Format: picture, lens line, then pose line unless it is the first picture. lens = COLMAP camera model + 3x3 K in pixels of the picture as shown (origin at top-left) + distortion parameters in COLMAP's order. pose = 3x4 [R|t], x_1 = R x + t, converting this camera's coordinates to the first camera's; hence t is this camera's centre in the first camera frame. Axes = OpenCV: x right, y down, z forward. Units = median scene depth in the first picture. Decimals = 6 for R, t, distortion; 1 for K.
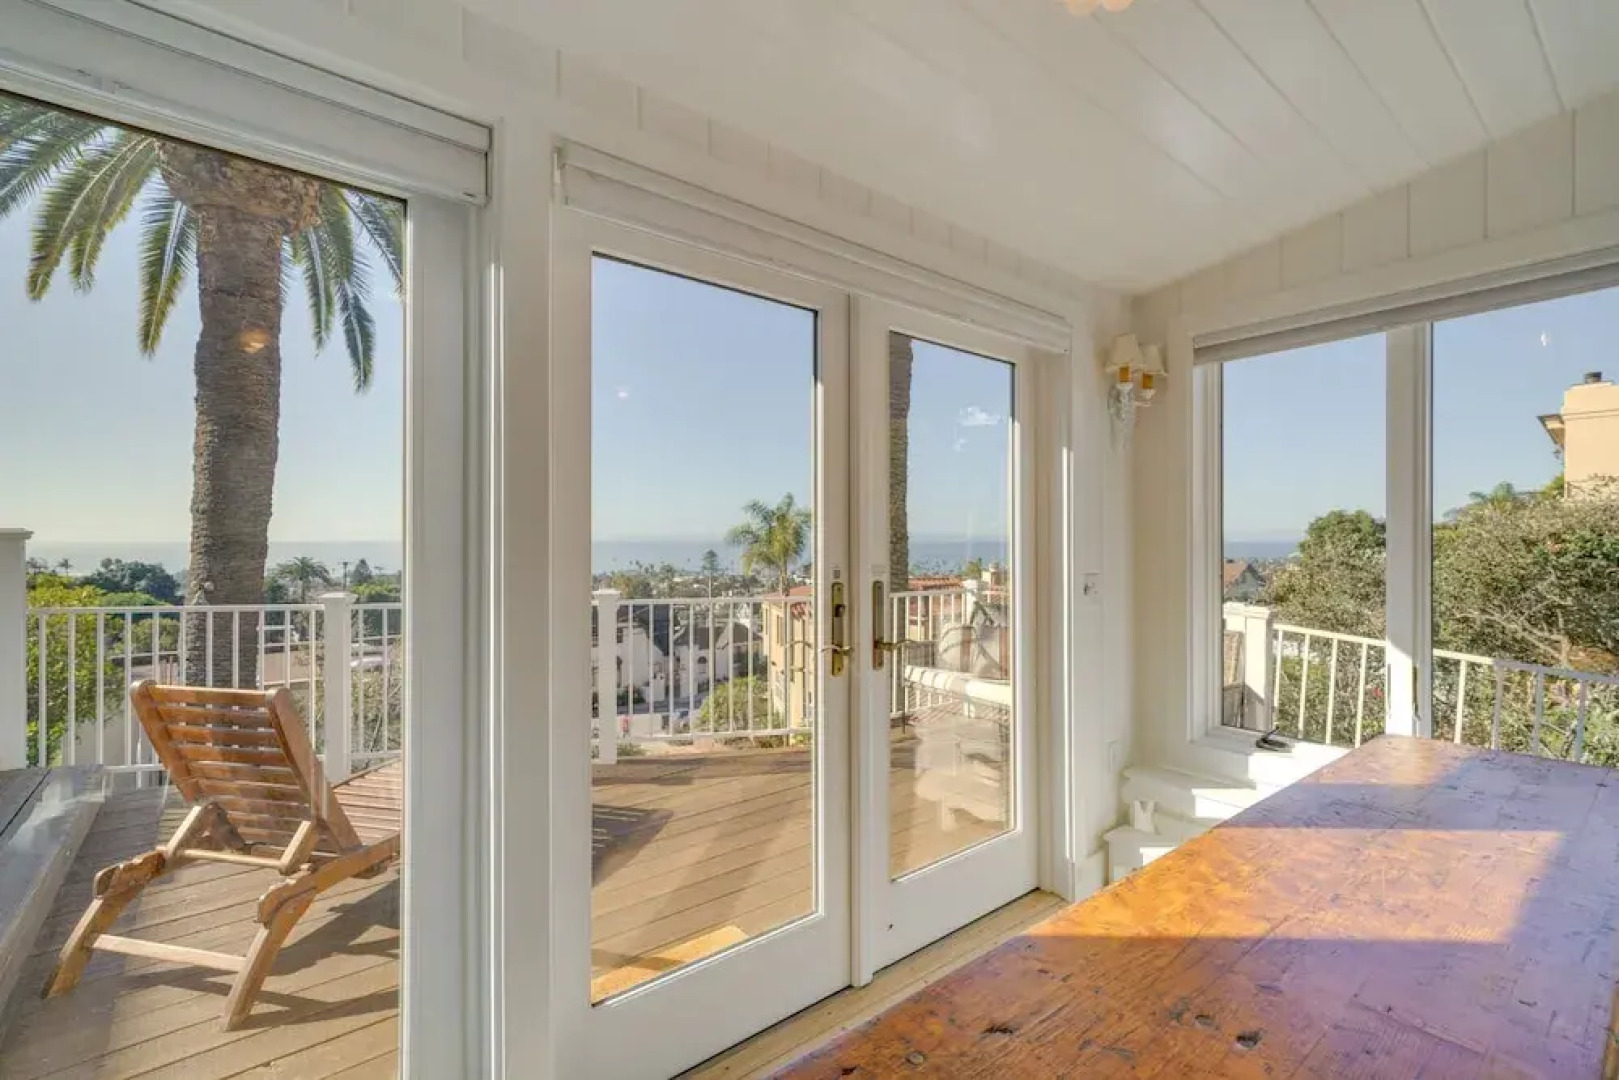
lens RADIAL K [[701.1, 0, 825.0], [0, 701.1, 549.0], [0, 0, 1]] dist [0.004572, 0.001315]
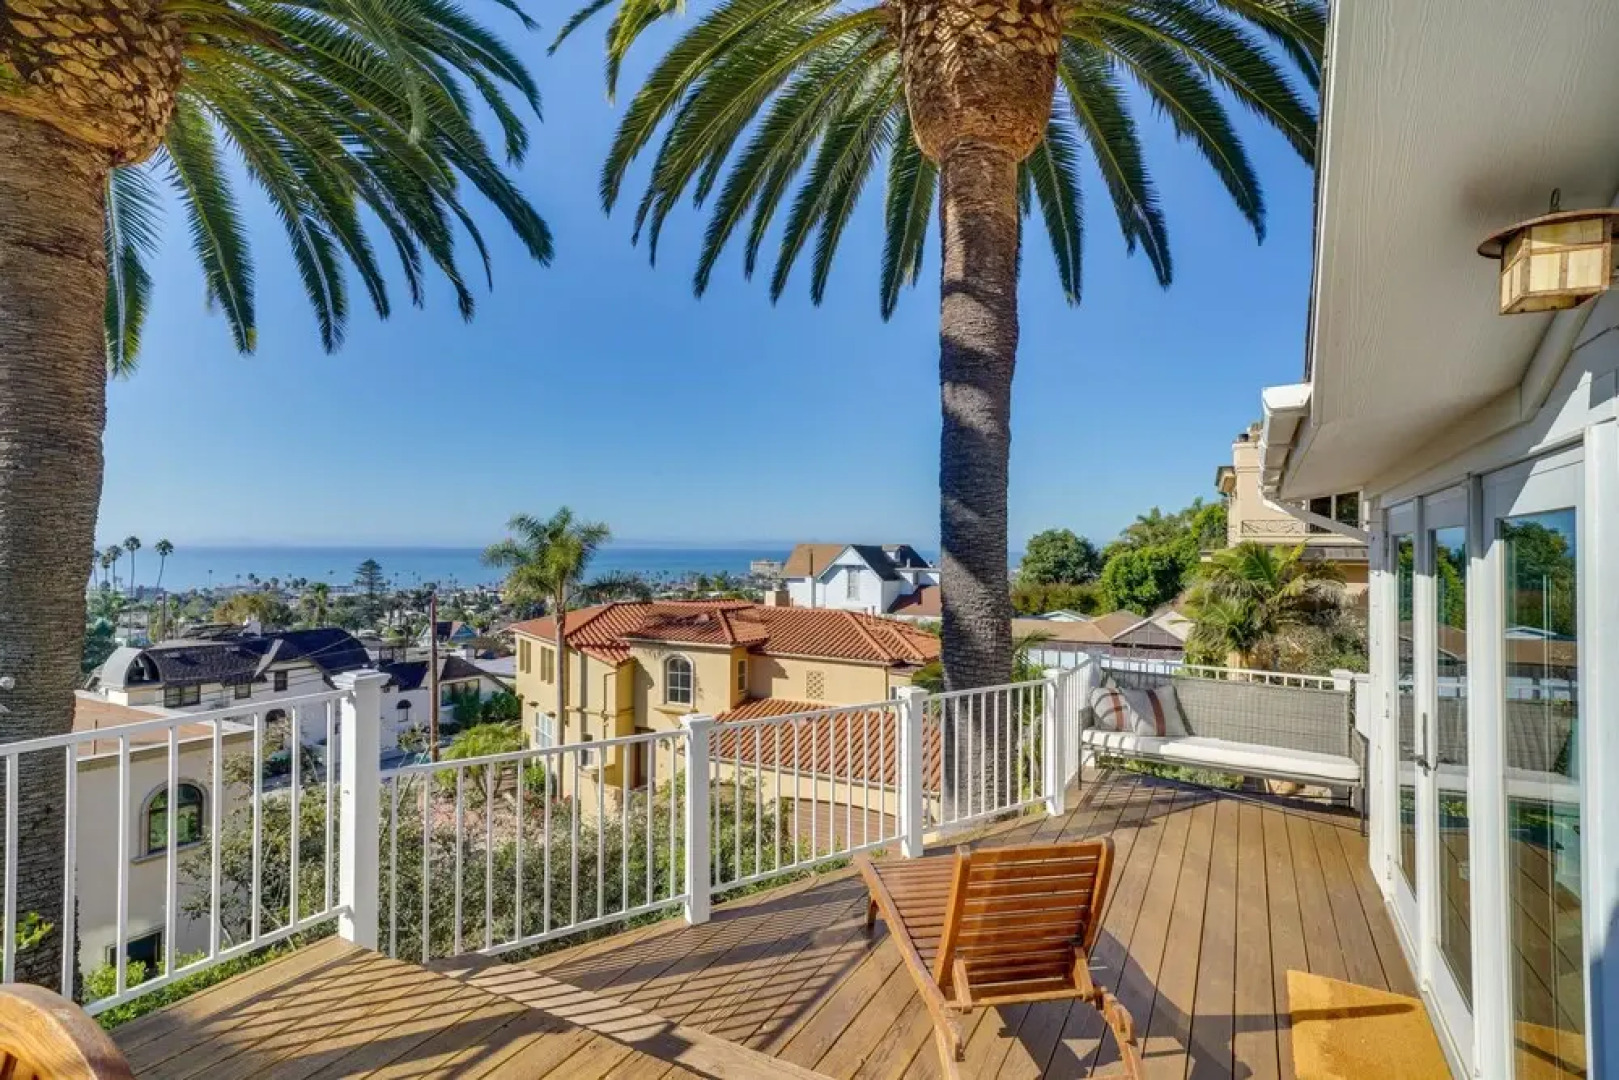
lens RADIAL K [[764.9, 0, 833.6], [0, 764.9, 542.8], [0, 0, 1]] dist [0.011773, 0.003000]
pose [[0.918326, 0.007448, 0.395755, -0.125812], [-0.001065, 0.999866, -0.016346, -0.019661], [-0.395824, 0.014590, 0.918211, 0.004411]]
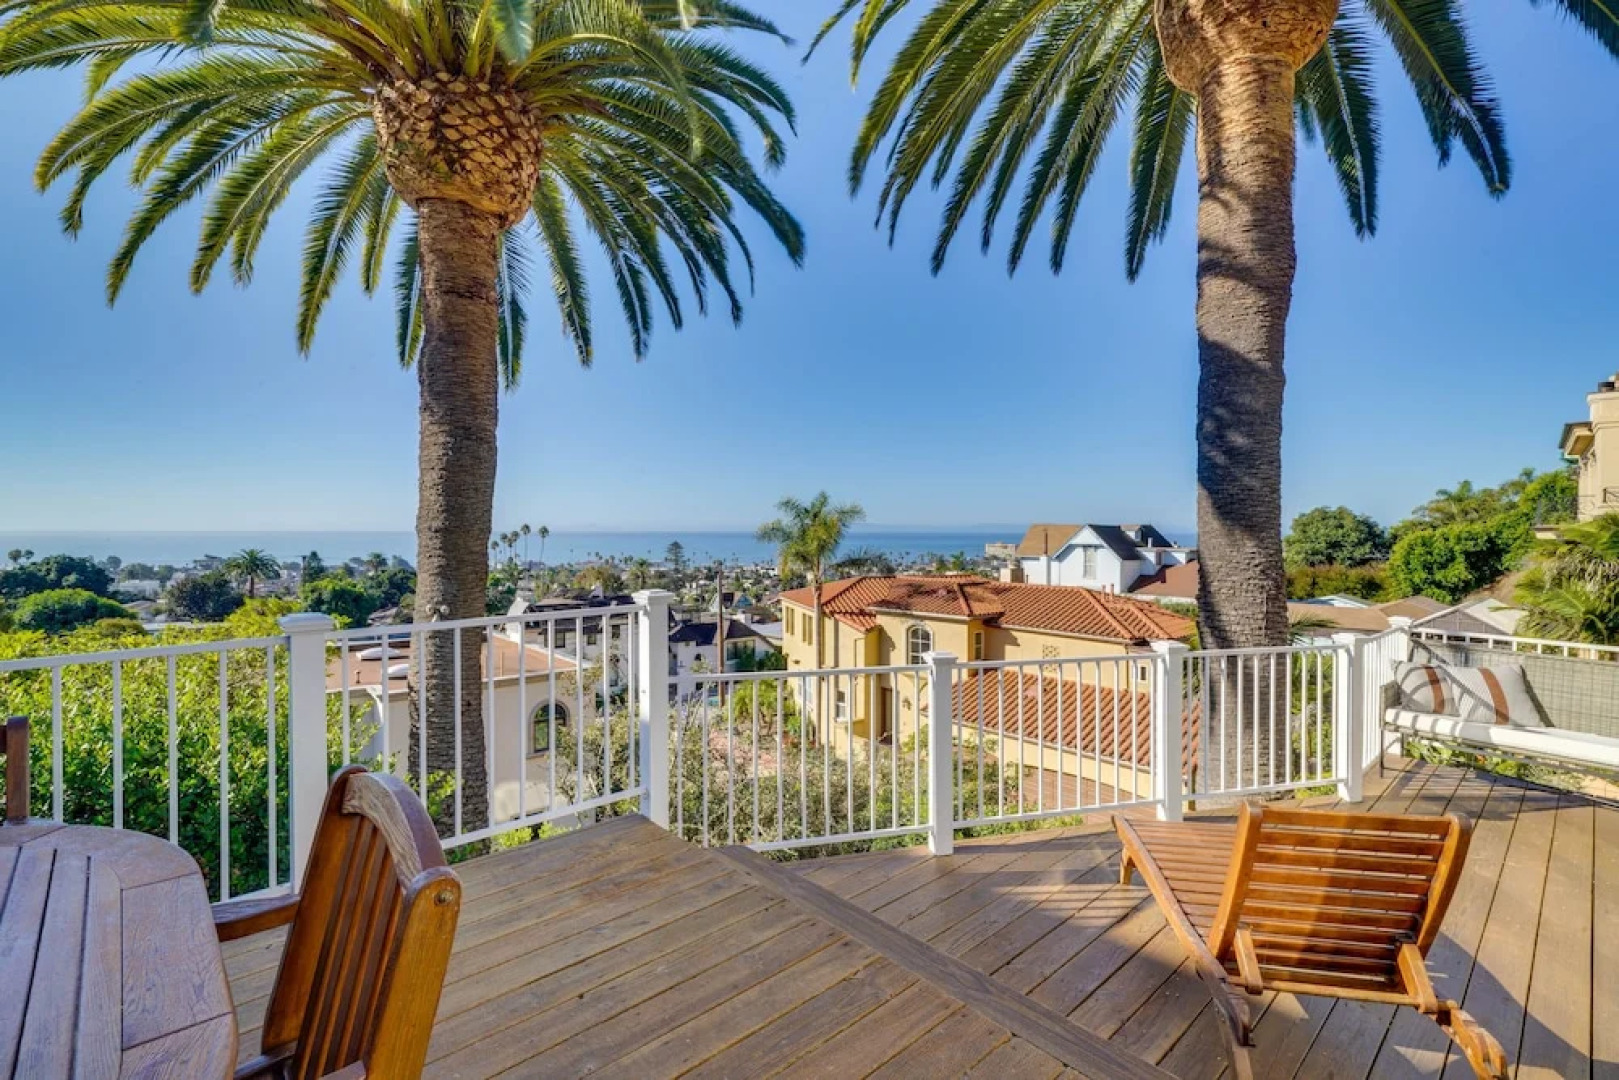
lens RADIAL K [[701.1, 0, 816.6], [0, 701.1, 537.9], [0, 0, 1]] dist [0.004572, 0.001315]
pose [[0.998031, 0.000628, 0.062717, -0.124154], [-0.000541, 0.999999, -0.001400, -0.011477], [-0.062718, 0.001363, 0.998030, 0.013436]]
